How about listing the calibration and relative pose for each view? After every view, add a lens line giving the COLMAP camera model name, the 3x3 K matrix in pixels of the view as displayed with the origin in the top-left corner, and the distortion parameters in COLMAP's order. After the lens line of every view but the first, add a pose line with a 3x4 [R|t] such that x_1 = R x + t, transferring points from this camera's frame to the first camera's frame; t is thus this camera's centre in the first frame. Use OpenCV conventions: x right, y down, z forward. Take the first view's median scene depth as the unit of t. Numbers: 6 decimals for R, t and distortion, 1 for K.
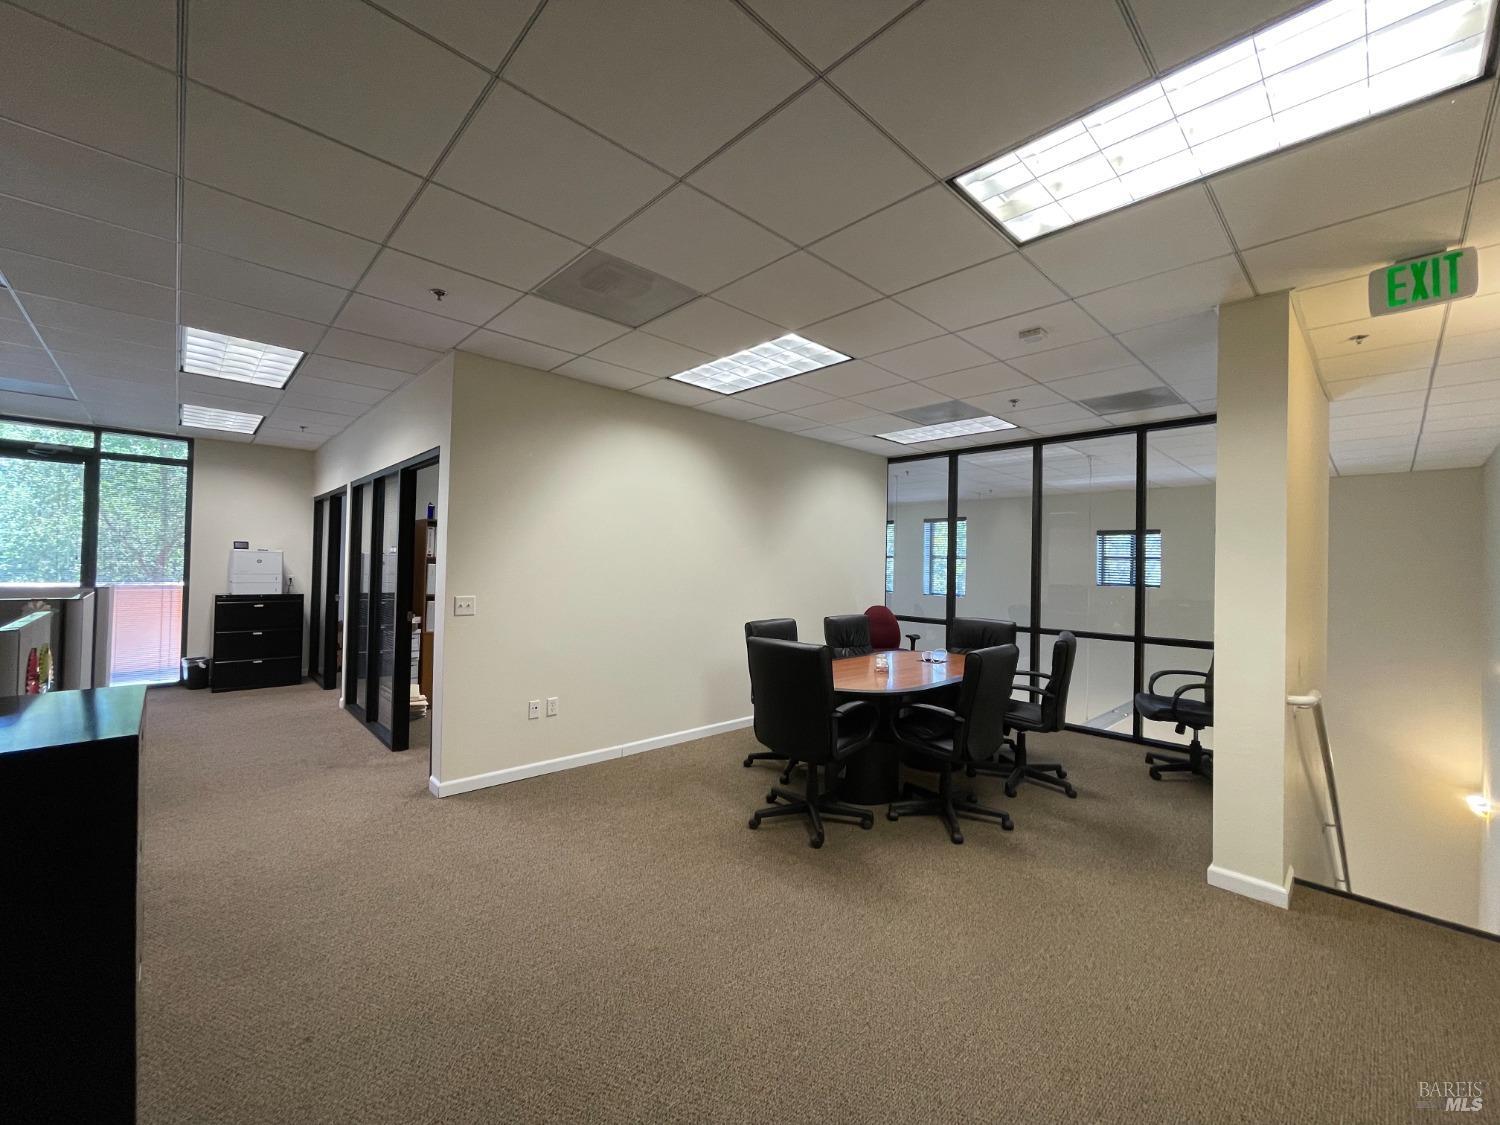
lens RADIAL K [[605.5, 0, 743.7], [0, 605.5, 560.0], [0, 0, 1]] dist [-0.002393, -0.000296]
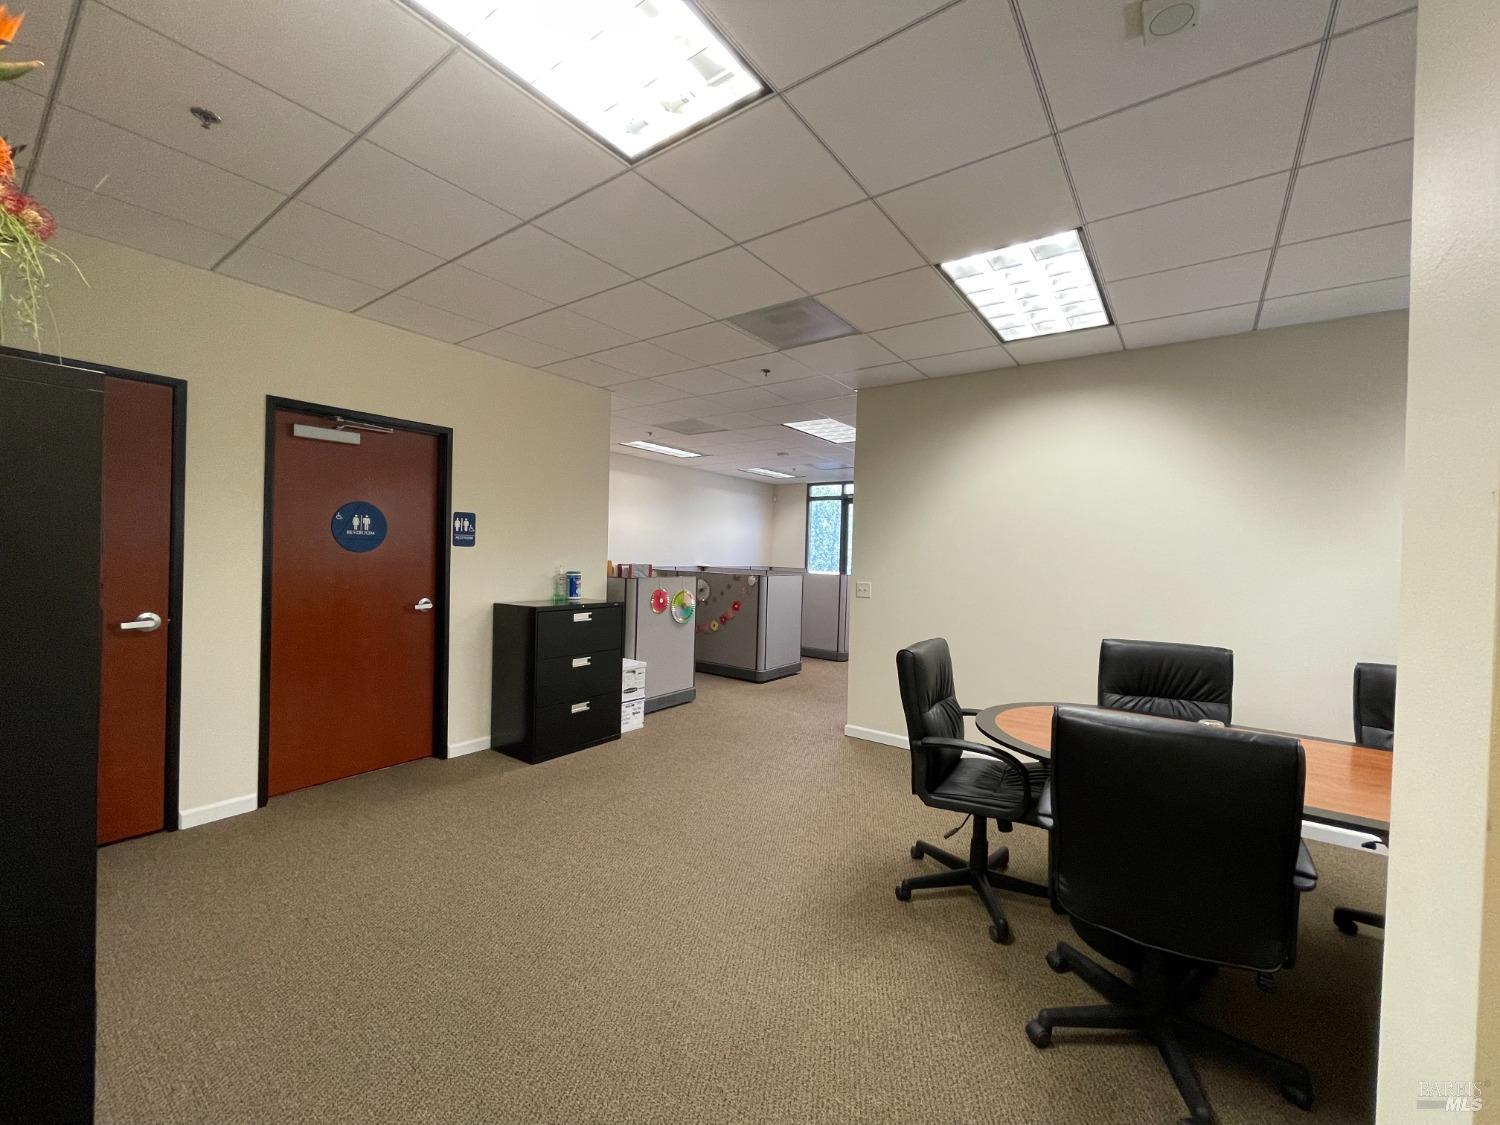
lens RADIAL K [[605.5, 0, 744.7], [0, 605.5, 562.4], [0, 0, 1]] dist [-0.002393, -0.000296]
pose [[0.191192, -0.001907, -0.981551, 0.710810], [-0.010662, 0.999935, -0.004020, 0.024352], [0.981495, 0.011234, 0.191160, 0.508690]]
